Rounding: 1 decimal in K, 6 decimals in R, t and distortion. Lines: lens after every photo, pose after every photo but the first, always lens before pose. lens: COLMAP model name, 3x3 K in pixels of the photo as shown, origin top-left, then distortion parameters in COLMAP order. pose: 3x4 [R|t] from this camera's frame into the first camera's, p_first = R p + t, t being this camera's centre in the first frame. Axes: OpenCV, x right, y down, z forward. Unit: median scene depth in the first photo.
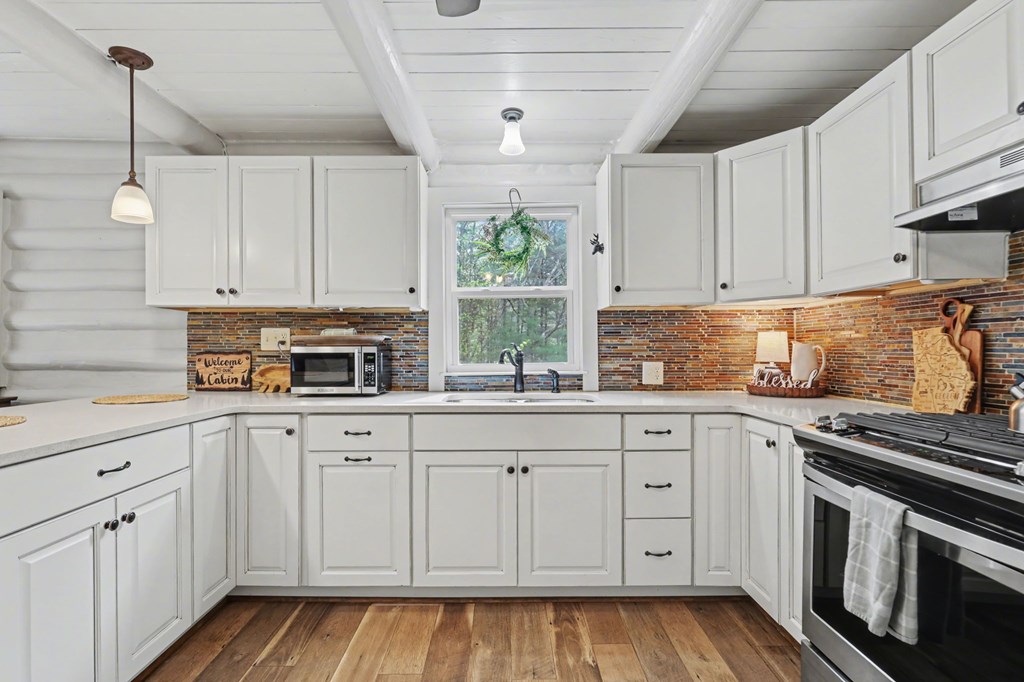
lens RADIAL K [[469.0, 0, 508.8], [0, 469.0, 350.2], [0, 0, 1]] dist [0.000191, -0.000314]
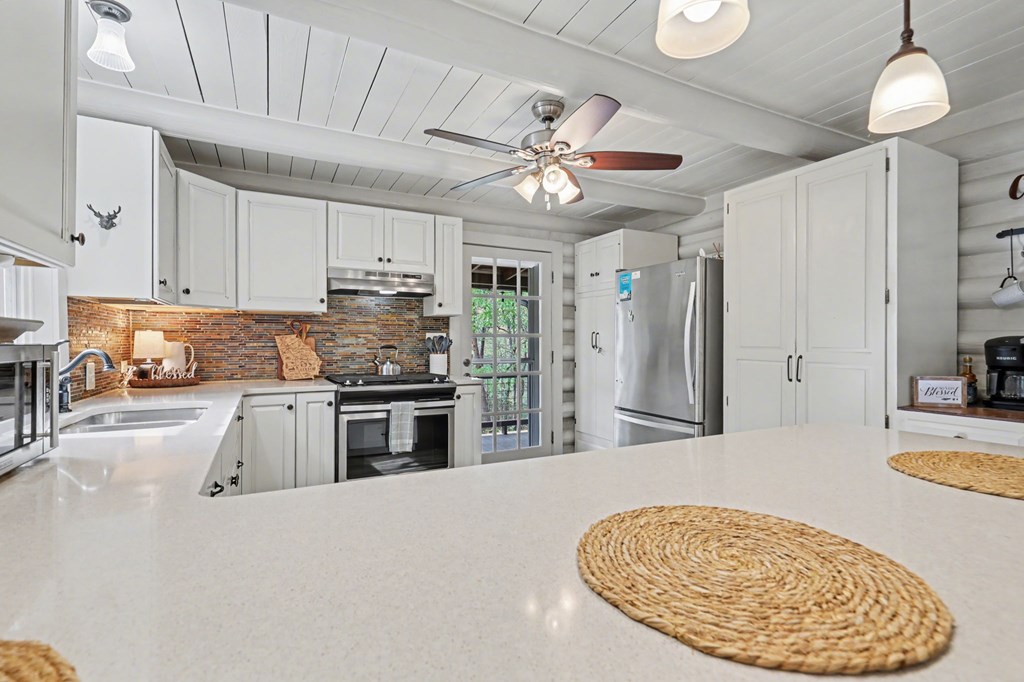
lens RADIAL K [[481.9, 0, 512.0], [0, 481.9, 341.0], [0, 0, 1]] dist [-0.002097, -0.000156]
pose [[-0.456330, 0.004293, 0.889800, -0.821960], [0.004066, 0.999988, -0.002739, -0.008870], [-0.889801, 0.002369, -0.456342, 0.737125]]
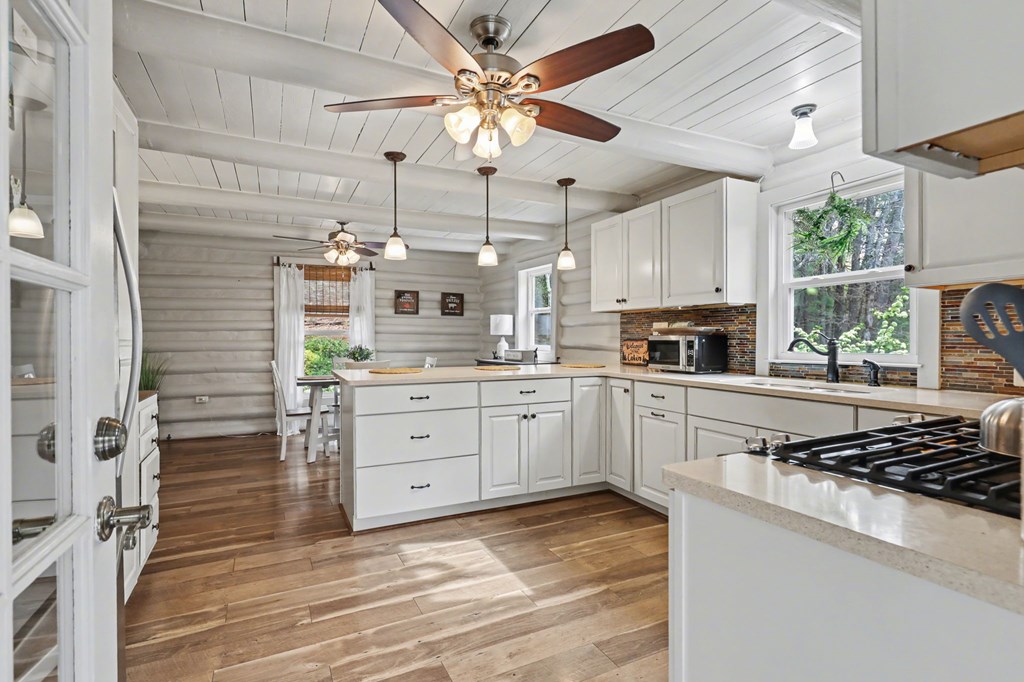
lens RADIAL K [[490.4, 0, 512.0], [0, 490.4, 341.0], [0, 0, 1]] dist [-0.000720, -0.000528]
pose [[0.443659, 0.007874, -0.896161, 0.638389], [-0.002796, 0.999969, 0.007402, -0.001468], [0.896191, -0.000778, 0.443667, -0.047412]]
